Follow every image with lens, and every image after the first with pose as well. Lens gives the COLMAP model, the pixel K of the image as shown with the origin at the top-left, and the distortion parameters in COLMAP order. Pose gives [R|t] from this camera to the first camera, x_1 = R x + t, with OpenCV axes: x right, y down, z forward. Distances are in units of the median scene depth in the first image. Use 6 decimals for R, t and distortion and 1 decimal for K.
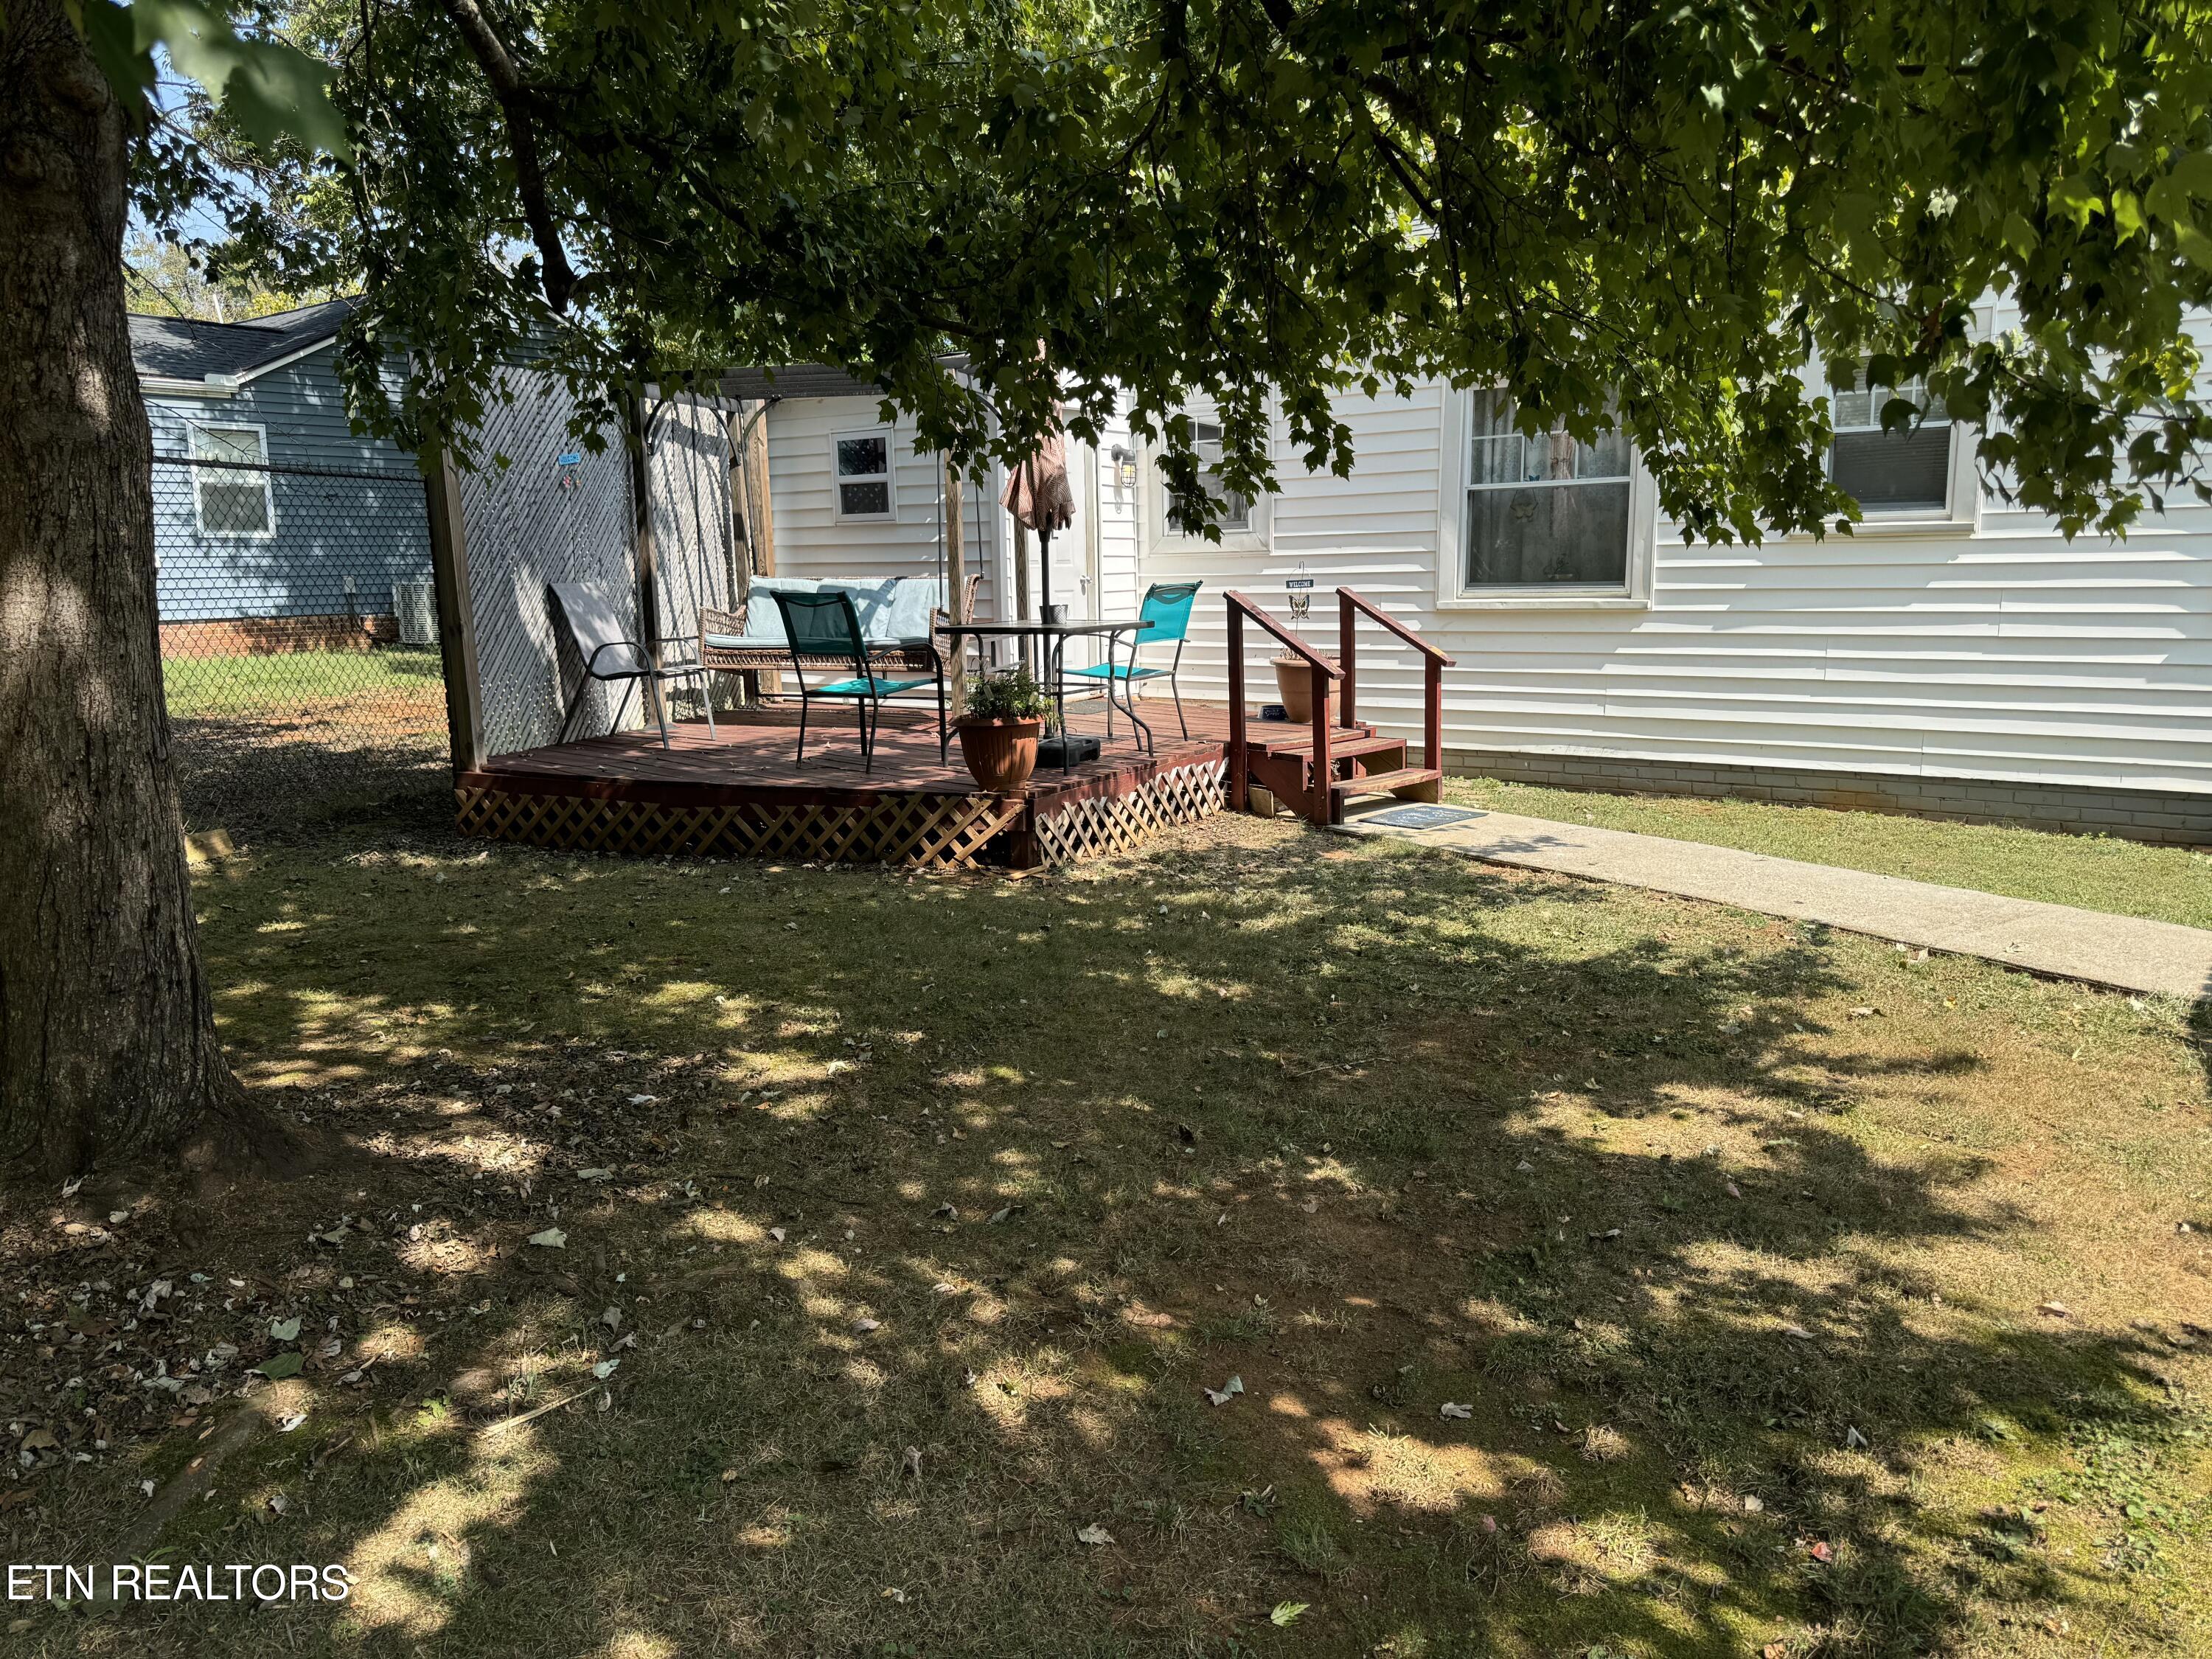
lens RADIAL K [[1543.6, 0, 1106.6], [0, 1543.6, 843.5], [0, 0, 1]] dist [0.098393, -0.162312]
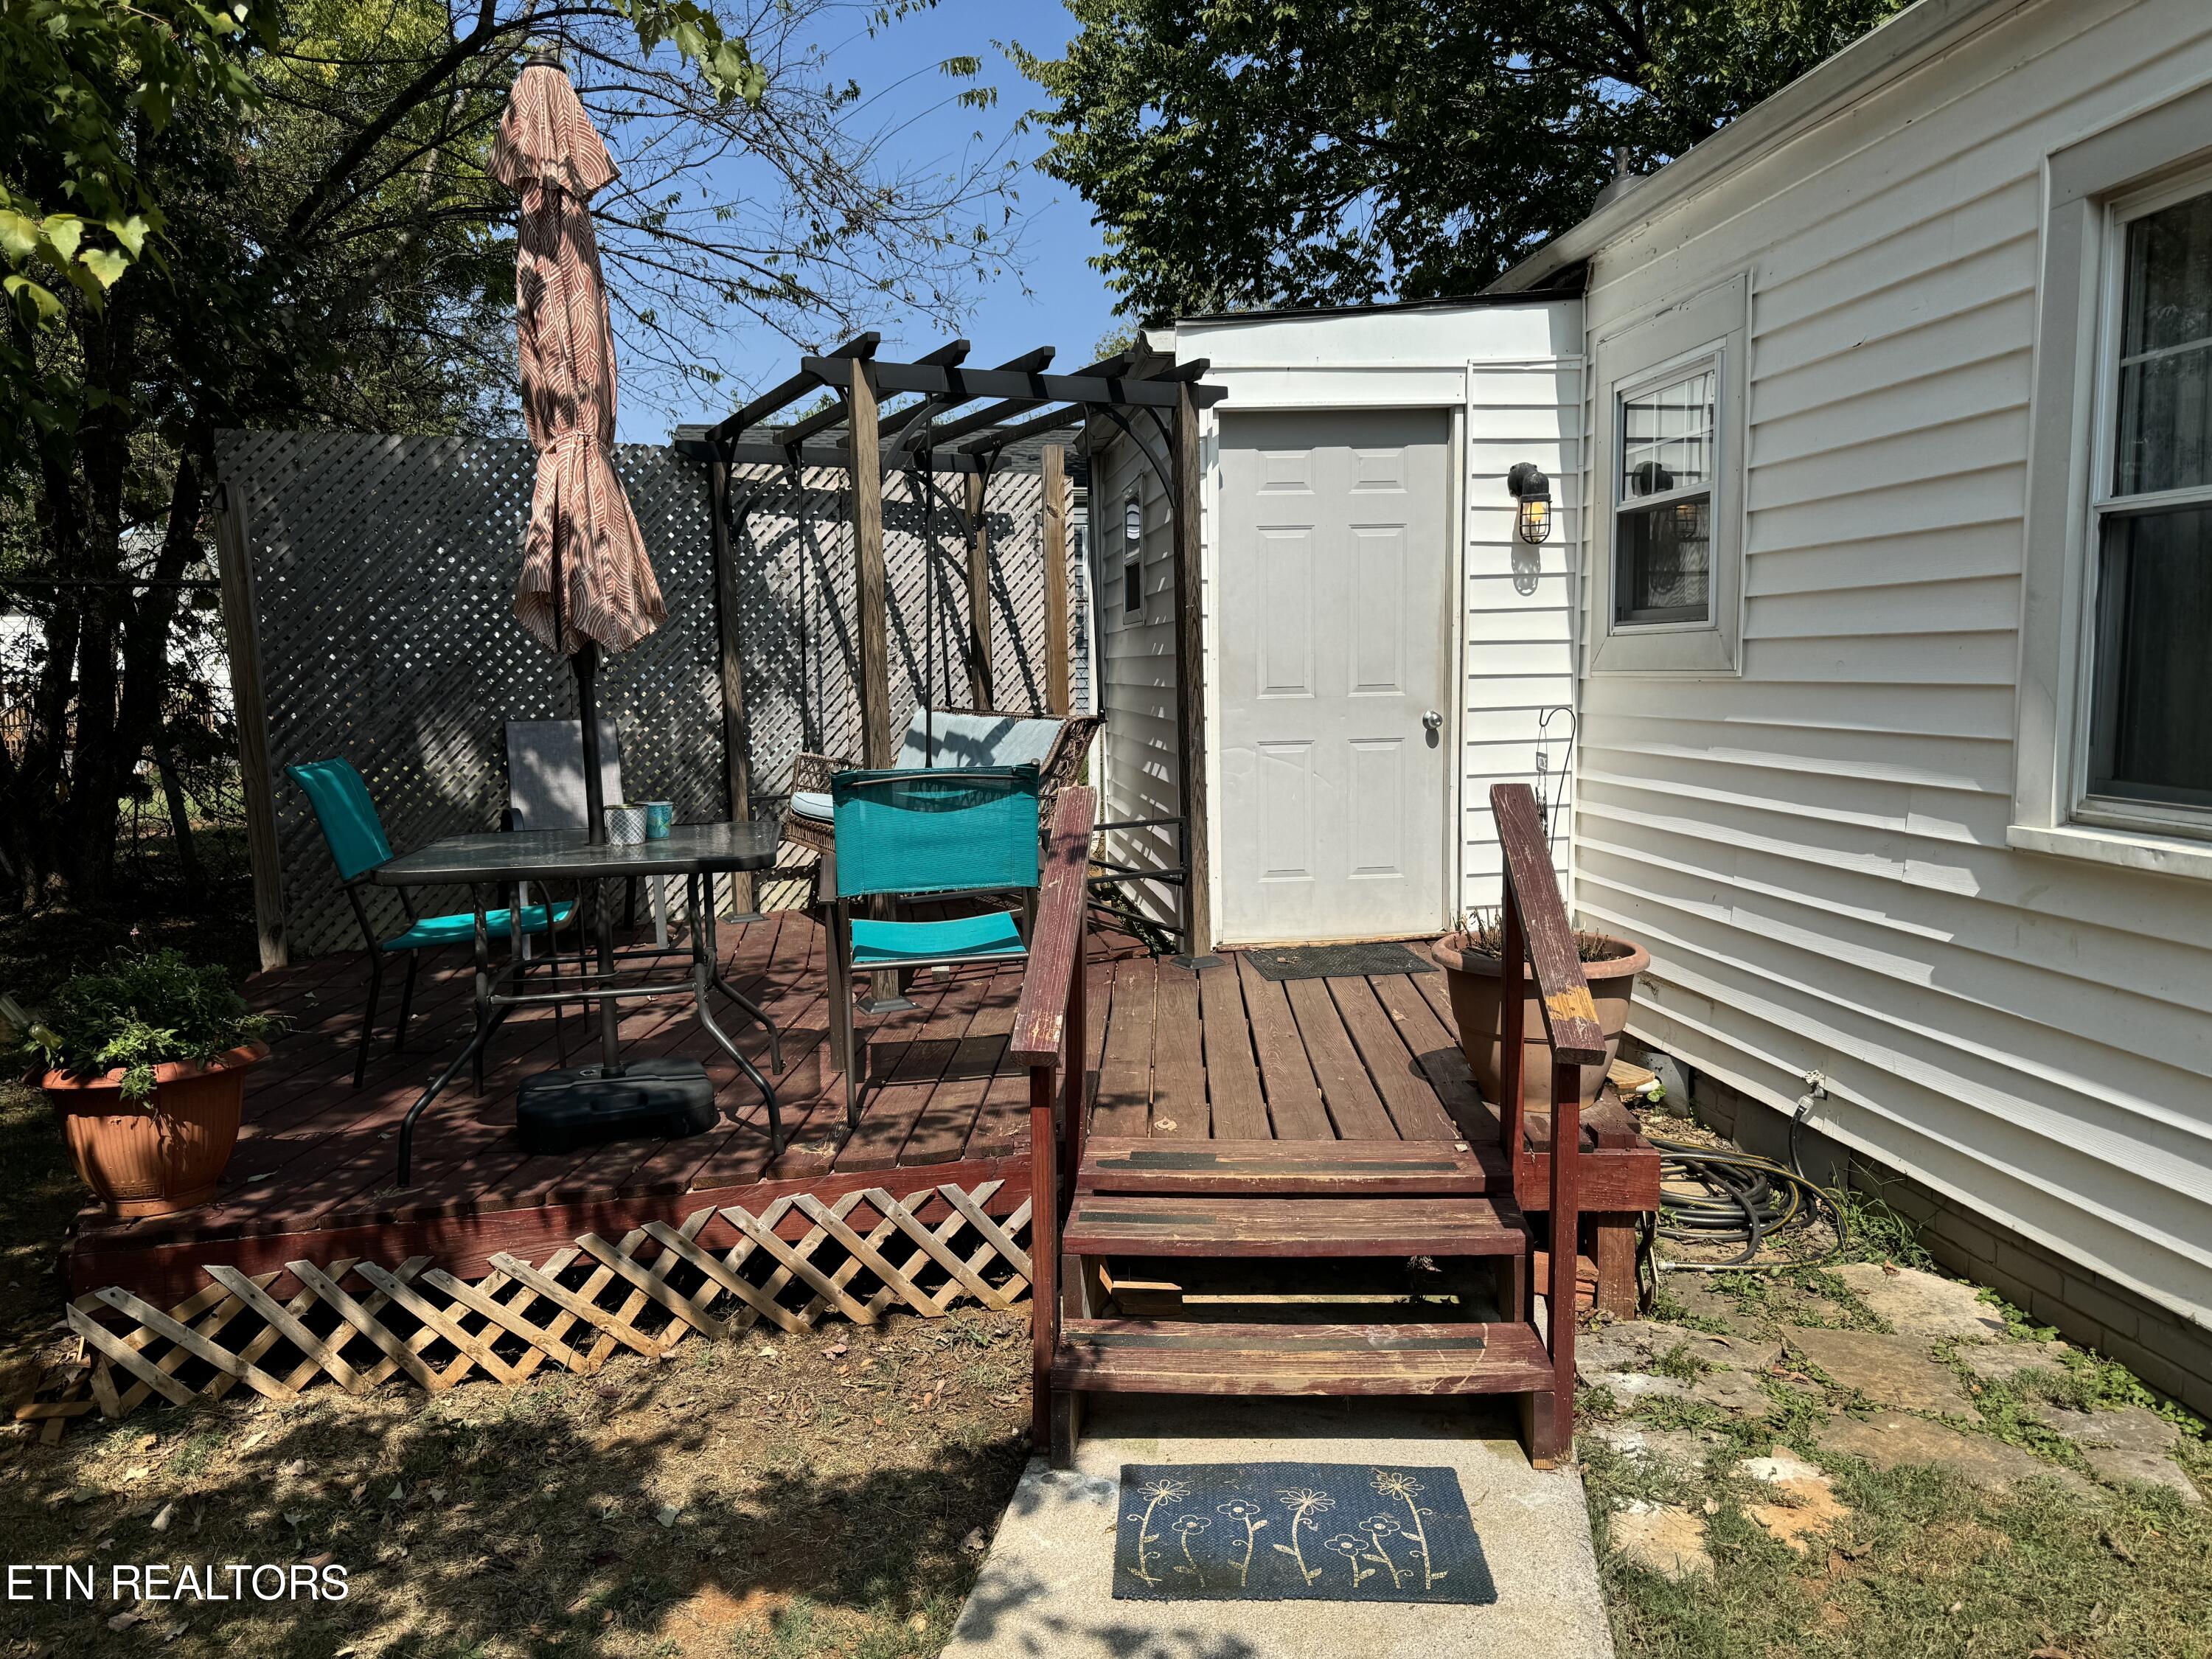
lens RADIAL K [[1544.1, 0, 1103.1], [0, 1544.1, 837.1], [0, 0, 1]] dist [0.118572, -0.179903]
pose [[0.689886, 0.085369, -0.718866, 0.405986], [-0.122252, 0.992499, 0.000542, -0.159035], [0.713521, 0.087509, 0.695148, 0.748584]]
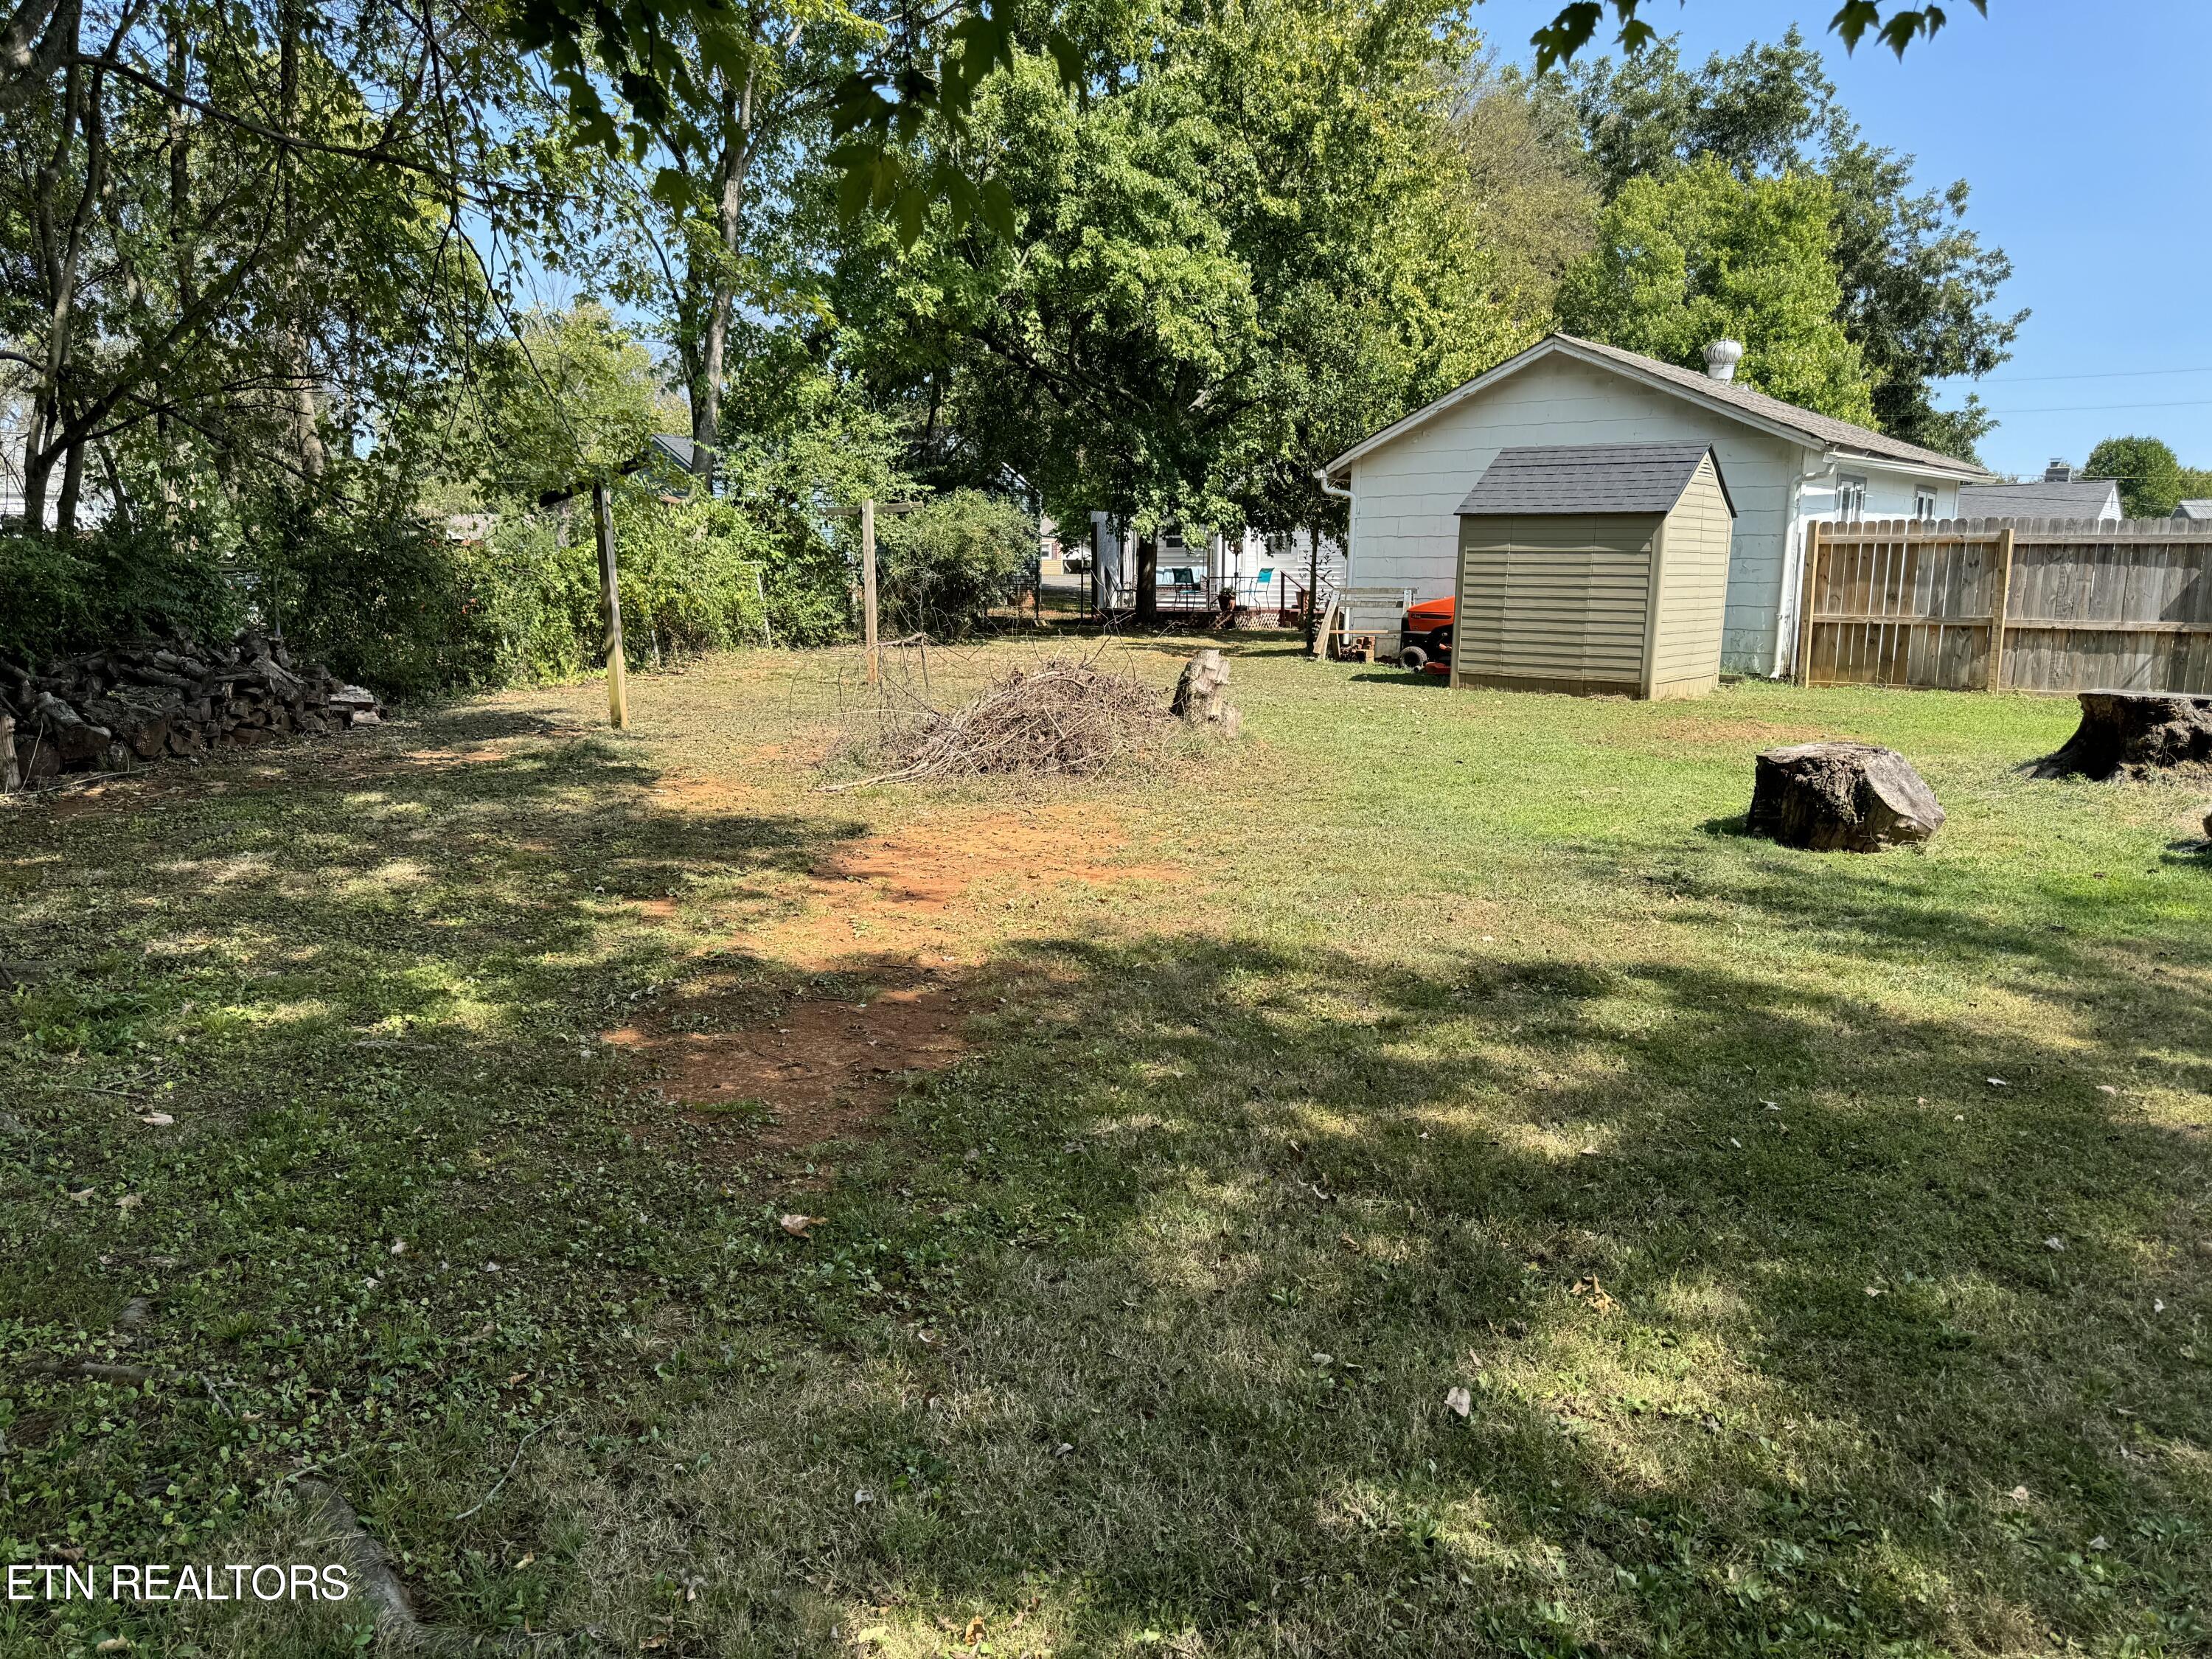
lens RADIAL K [[1564.0, 0, 1093.3], [0, 1564.0, 828.6], [0, 0, 1]] dist [0.059374, -0.056117]
pose [[0.997073, 0.033927, -0.068514, -0.105646], [-0.035200, 0.999228, -0.017457, 0.596890], [0.067869, 0.019818, 0.997497, -3.084973]]
